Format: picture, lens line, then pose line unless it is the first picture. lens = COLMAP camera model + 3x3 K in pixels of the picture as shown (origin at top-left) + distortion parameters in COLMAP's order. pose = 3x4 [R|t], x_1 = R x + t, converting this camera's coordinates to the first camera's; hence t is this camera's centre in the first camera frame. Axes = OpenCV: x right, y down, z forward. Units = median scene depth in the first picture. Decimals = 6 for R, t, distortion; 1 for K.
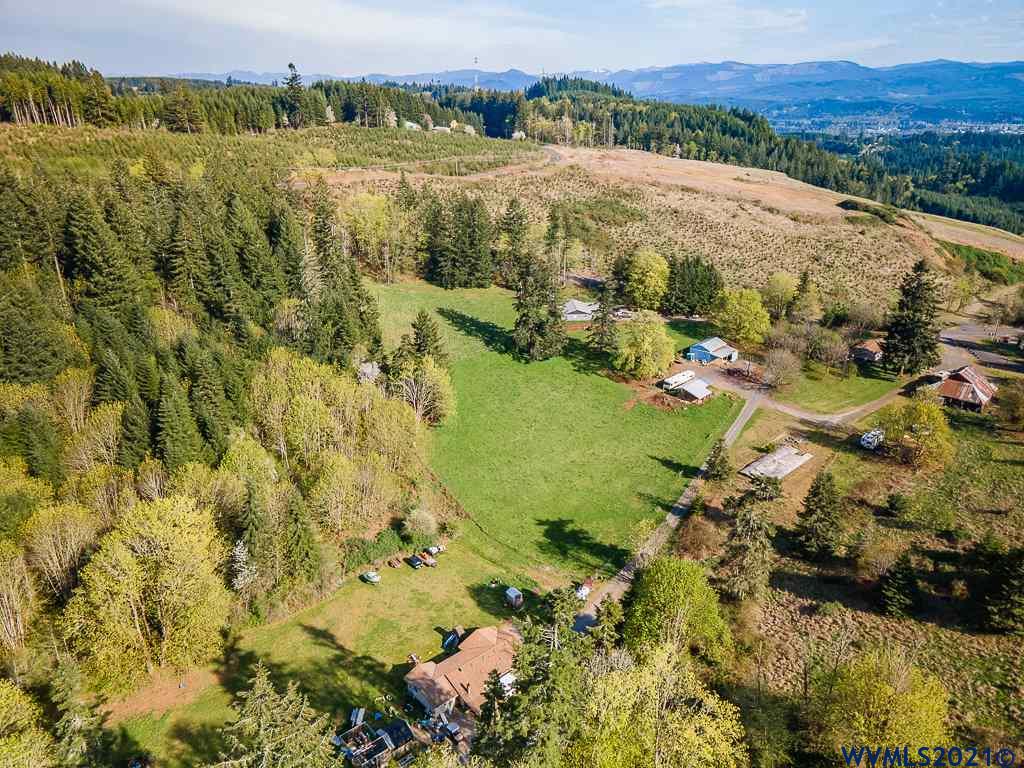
lens RADIAL K [[742.1, 0, 504.6], [0, 742.1, 387.3], [0, 0, 1]] dist [0.044277, 0.009335]
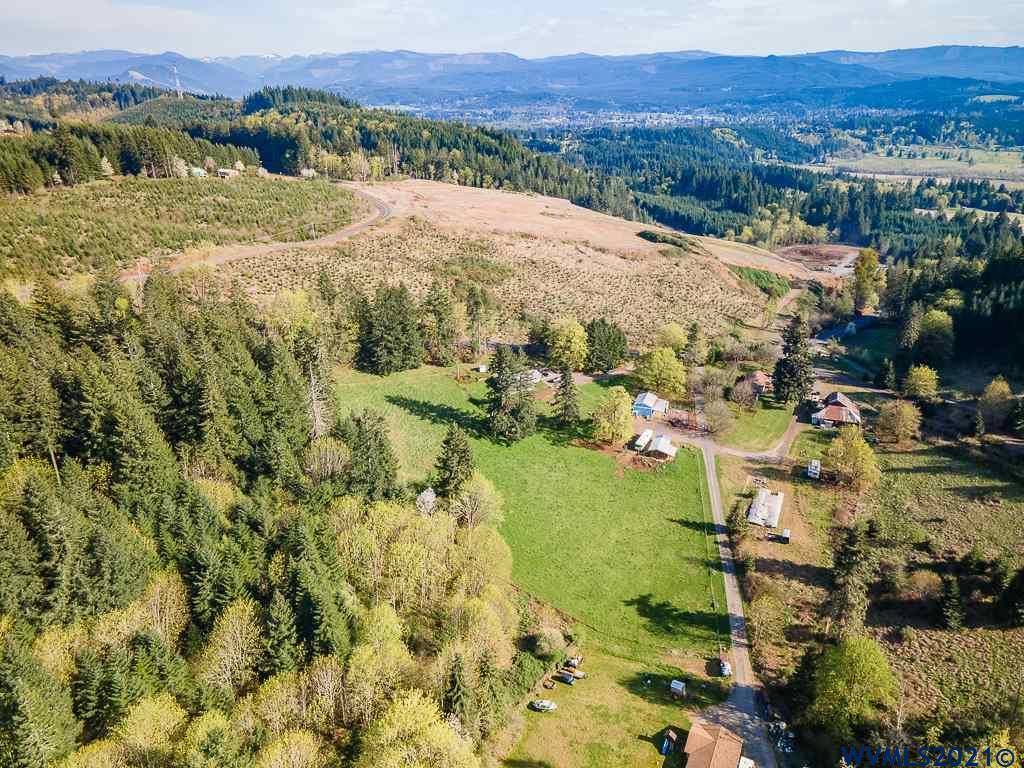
lens RADIAL K [[742.1, 0, 504.6], [0, 742.1, 387.3], [0, 0, 1]] dist [0.044277, 0.009335]
pose [[0.924202, -0.154553, 0.349233, -0.275234], [0.149689, 0.987881, 0.041052, -0.131256], [-0.351345, 0.014336, 0.936136, -0.005779]]
